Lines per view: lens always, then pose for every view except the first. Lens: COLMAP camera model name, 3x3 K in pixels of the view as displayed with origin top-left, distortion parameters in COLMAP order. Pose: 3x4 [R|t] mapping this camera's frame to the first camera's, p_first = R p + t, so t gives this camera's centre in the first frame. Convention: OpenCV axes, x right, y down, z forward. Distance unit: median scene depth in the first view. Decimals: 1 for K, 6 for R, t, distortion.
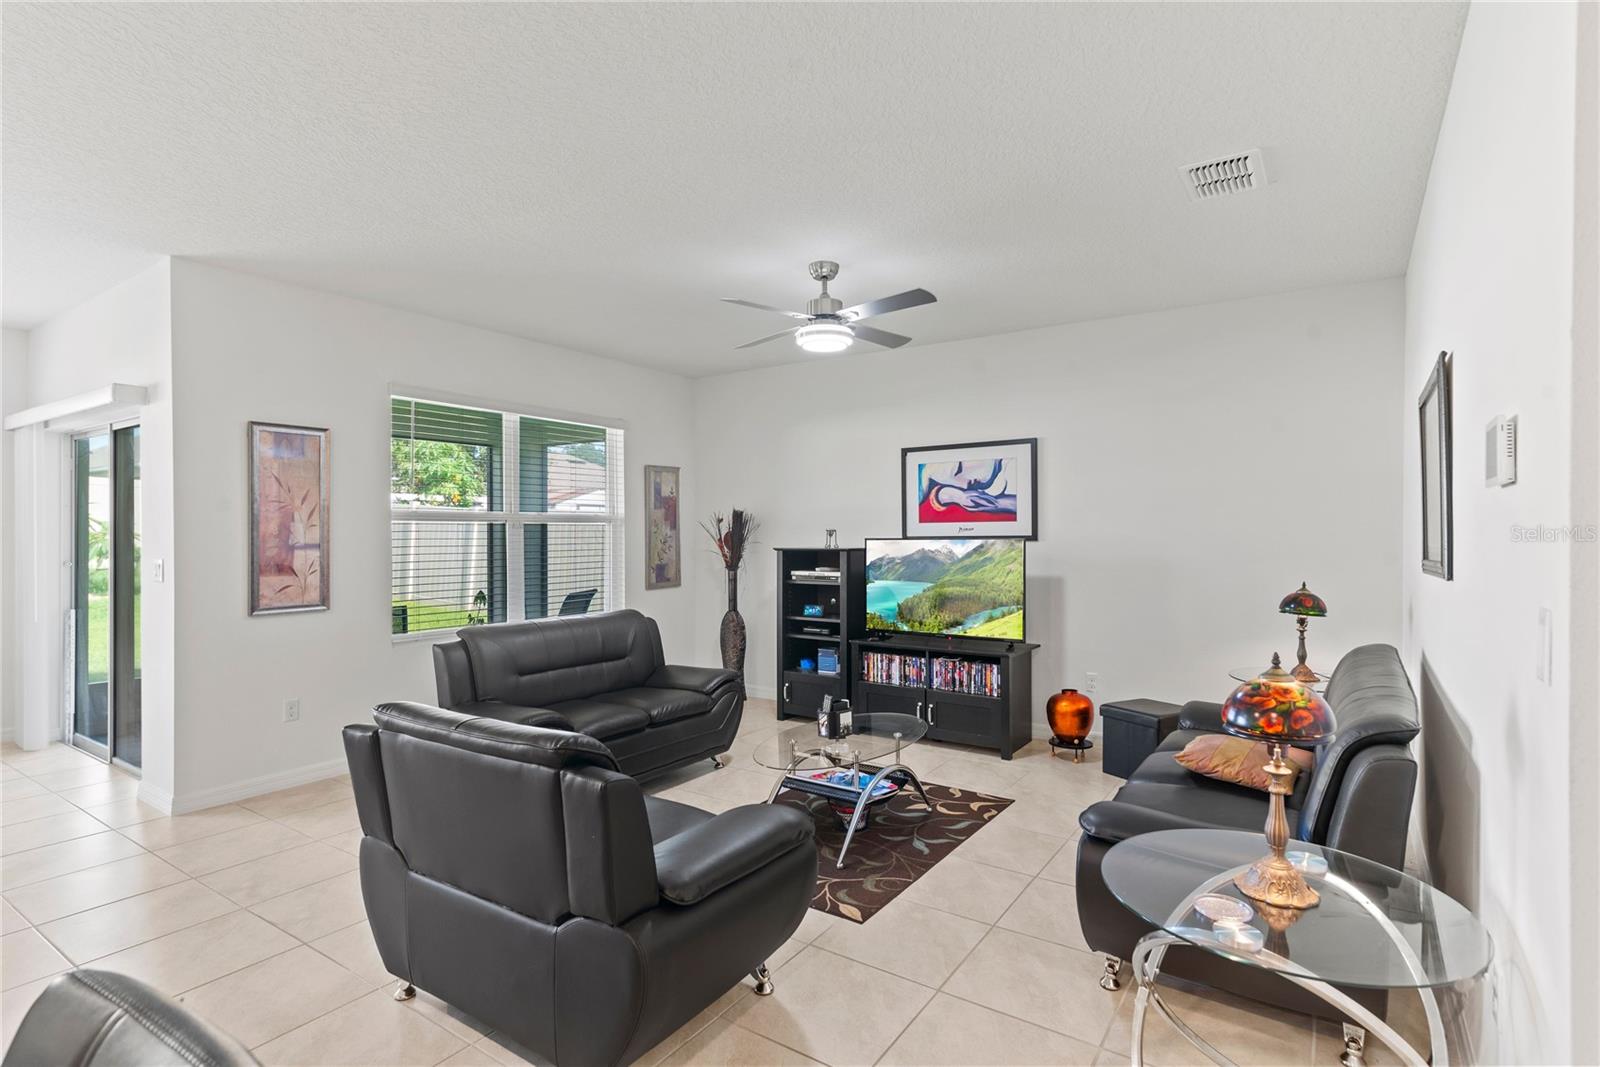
lens RADIAL K [[790.5, 0, 800.0], [0, 790.5, 533.5], [0, 0, 1]] dist [0.002329, 0.000268]
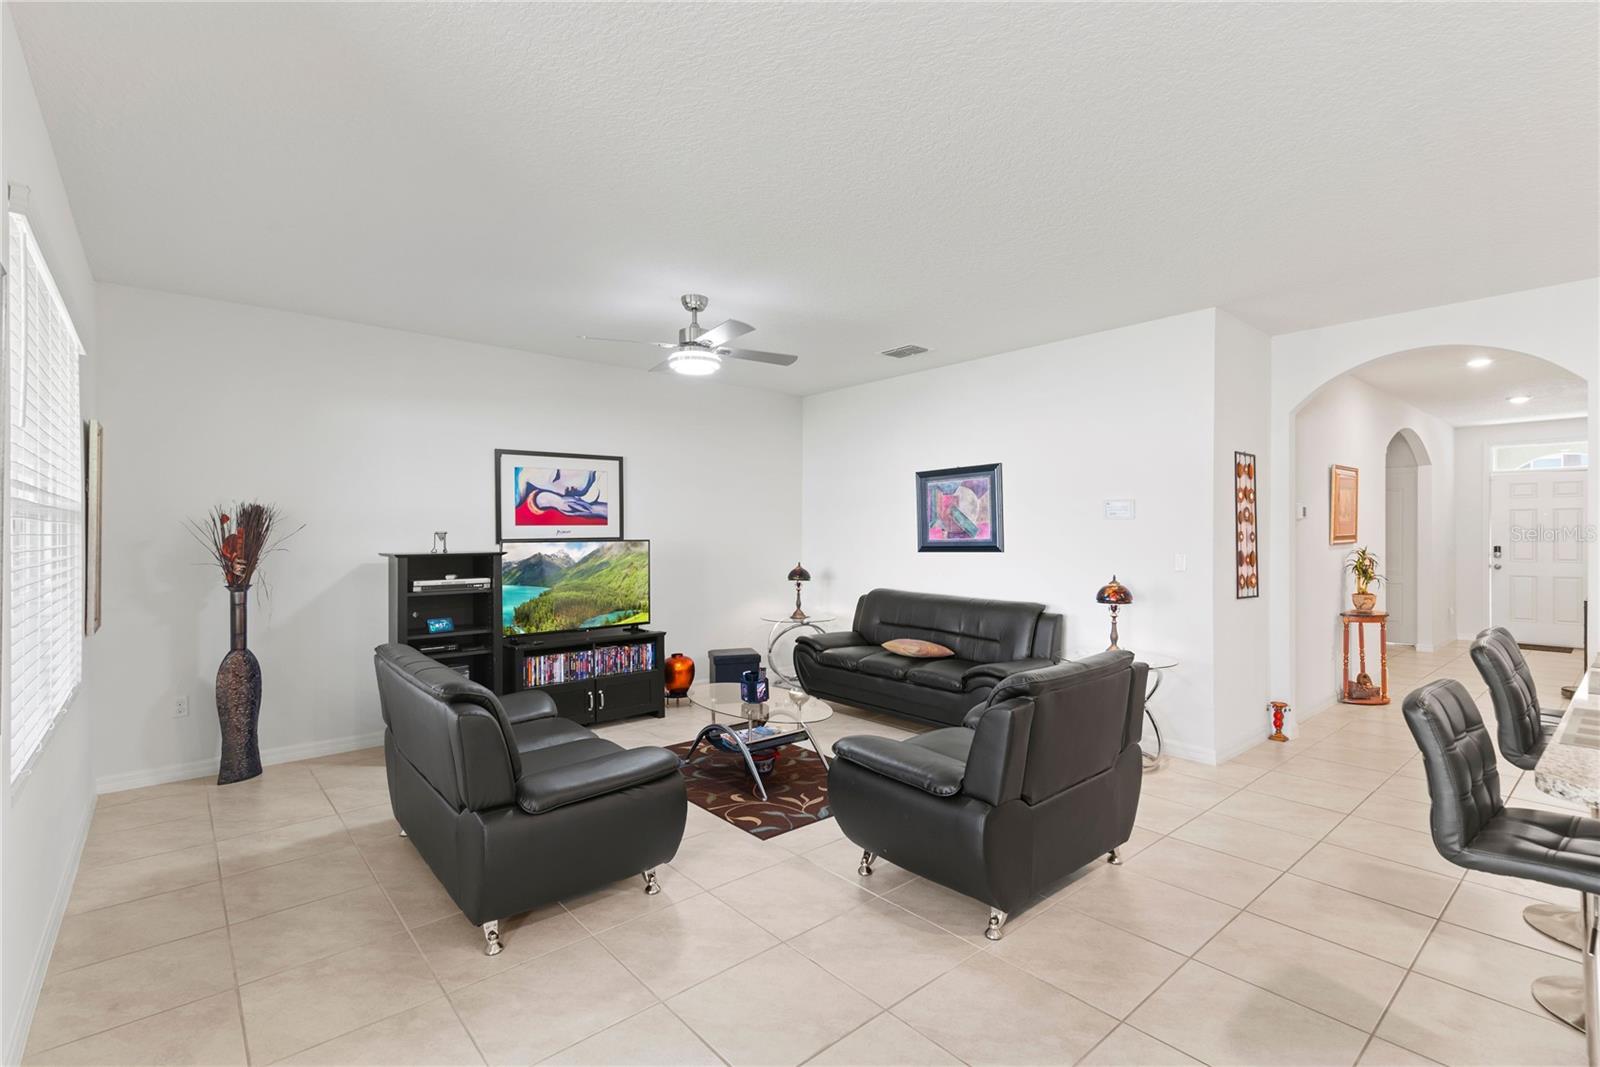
lens RADIAL K [[733.3, 0, 804.9], [0, 733.3, 533.7], [0, 0, 1]] dist [0.013175, -0.000086]
pose [[0.259087, -0.000453, 0.965854, -0.751876], [0.005037, 0.999987, -0.000883, -0.000316], [-0.965841, 0.005093, 0.259086, 0.459299]]
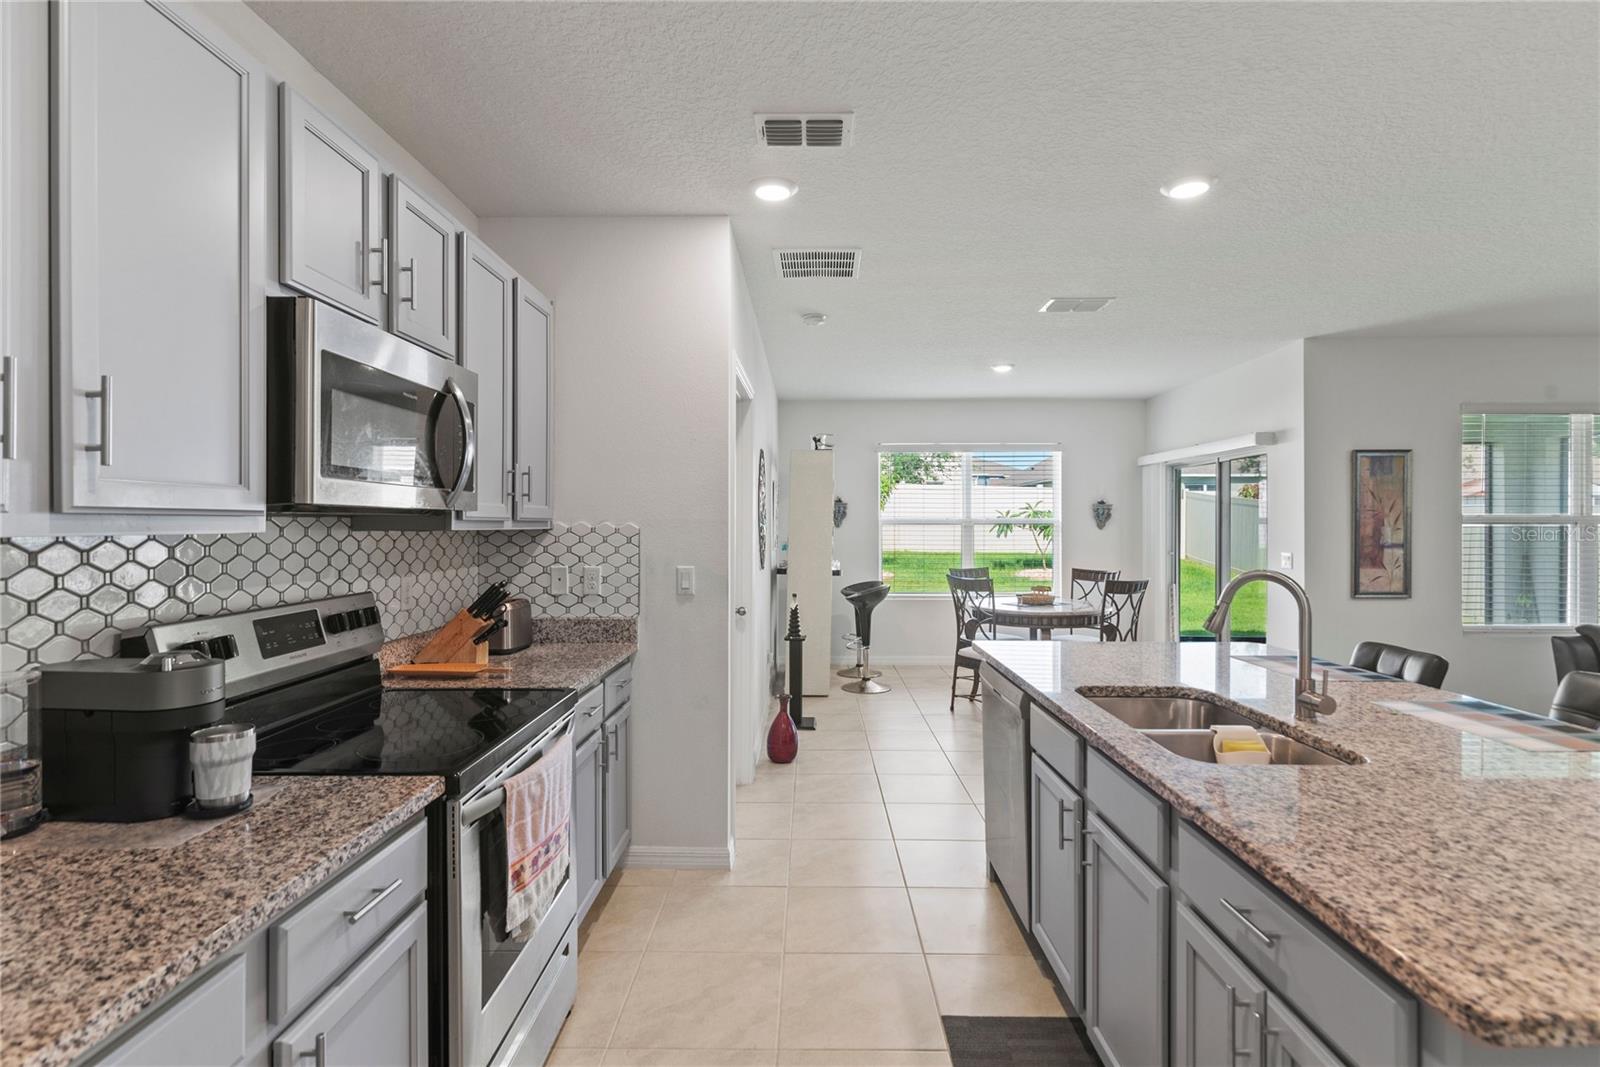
lens RADIAL K [[767.8, 0, 798.5], [0, 767.8, 526.5], [0, 0, 1]] dist [0.002012, 0.000210]
pose [[0.548385, 0.001161, -0.836225, -0.108149], [-0.002950, 0.999996, -0.000546, -0.009242], [0.836221, 0.002766, 0.548386, -0.391705]]
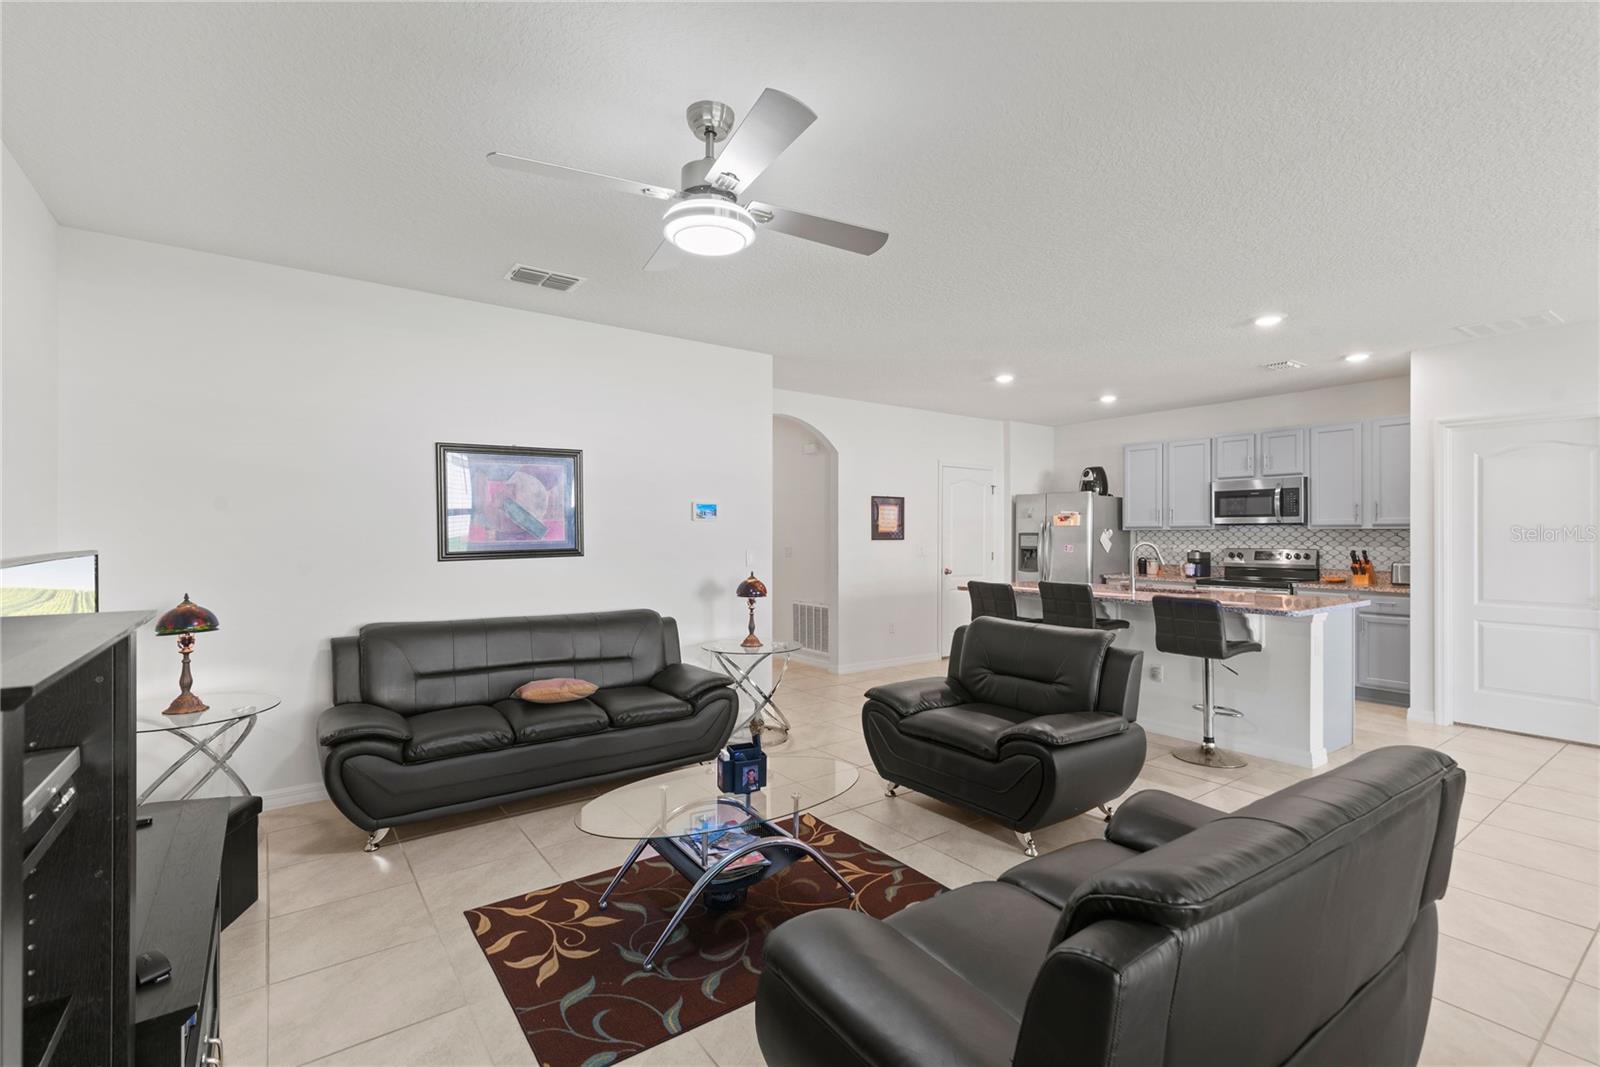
lens RADIAL K [[715.3, 0, 800.6], [0, 715.3, 531.4], [0, 0, 1]] dist [0.011064, -0.000894]
pose [[-0.941432, 0.001016, 0.337202, -0.185375], [0.000840, 0.999999, -0.000667, -0.002466], [-0.337202, -0.000345, -0.941432, 1.213112]]
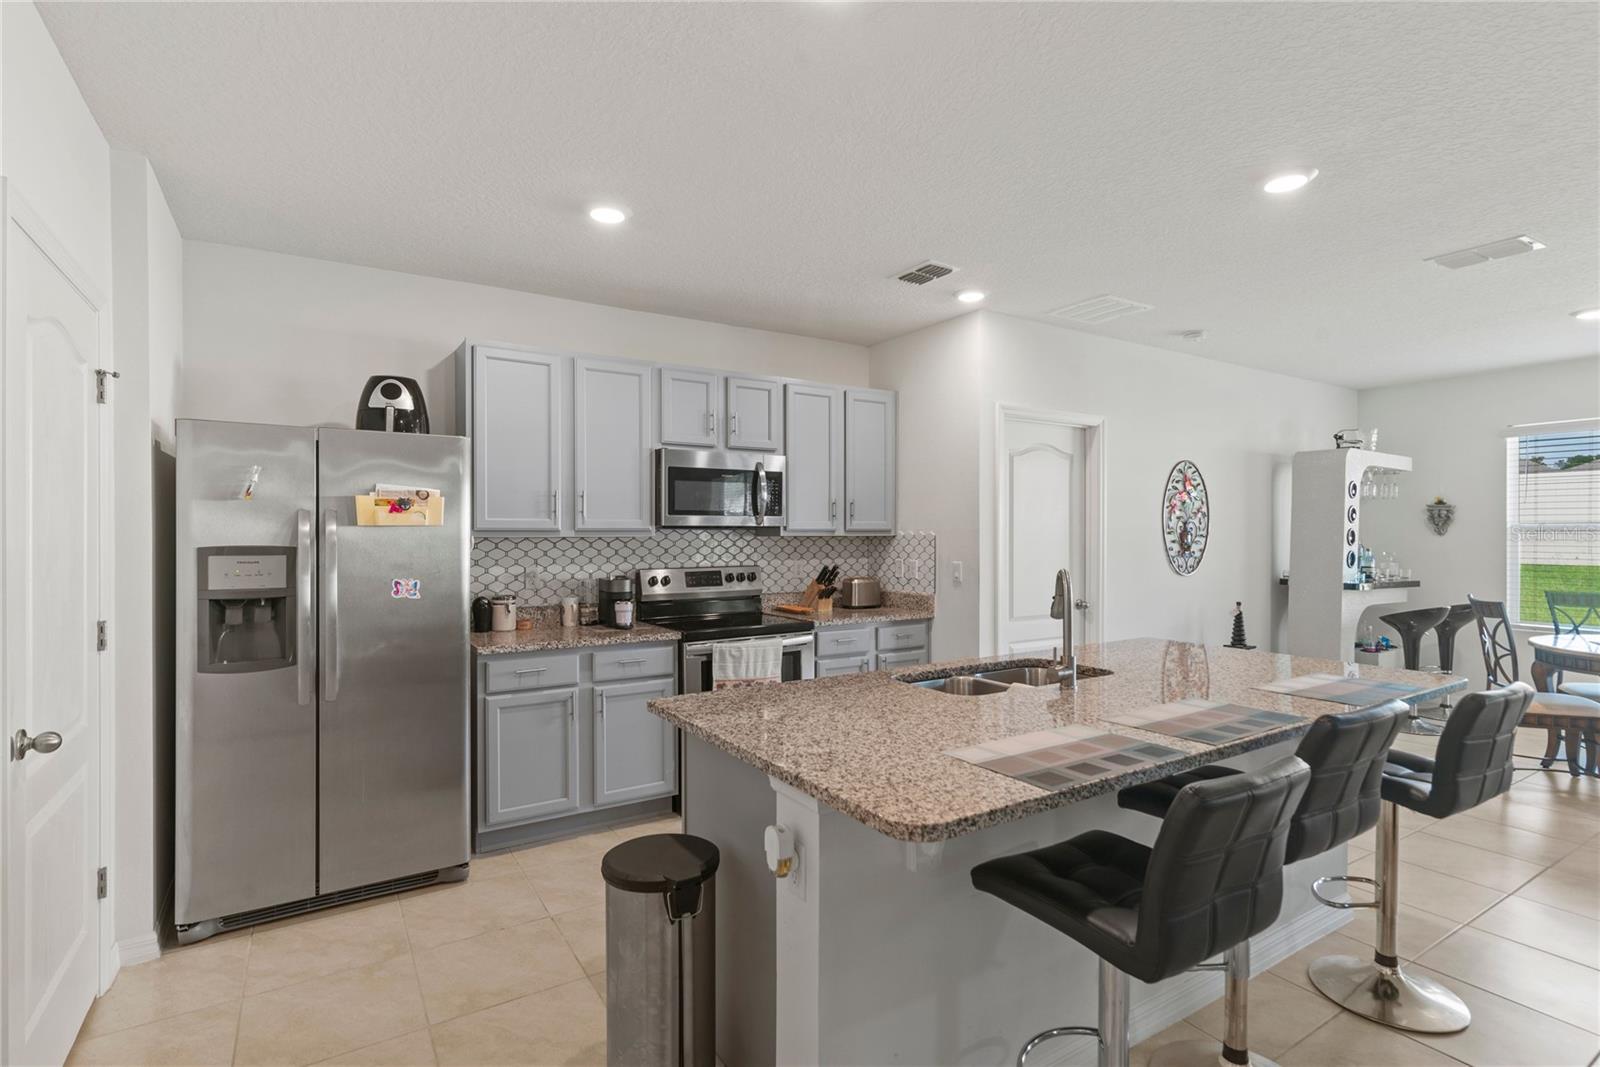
lens RADIAL K [[768.8, 0, 800.0], [0, 768.8, 533.5], [0, 0, 1]] dist [0.001488, 0.000134]
pose [[-0.398715, 0.000573, -0.917075, 0.221414], [-0.002184, 0.999996, 0.001574, -0.011081], [0.917072, 0.002631, -0.398712, 0.073401]]
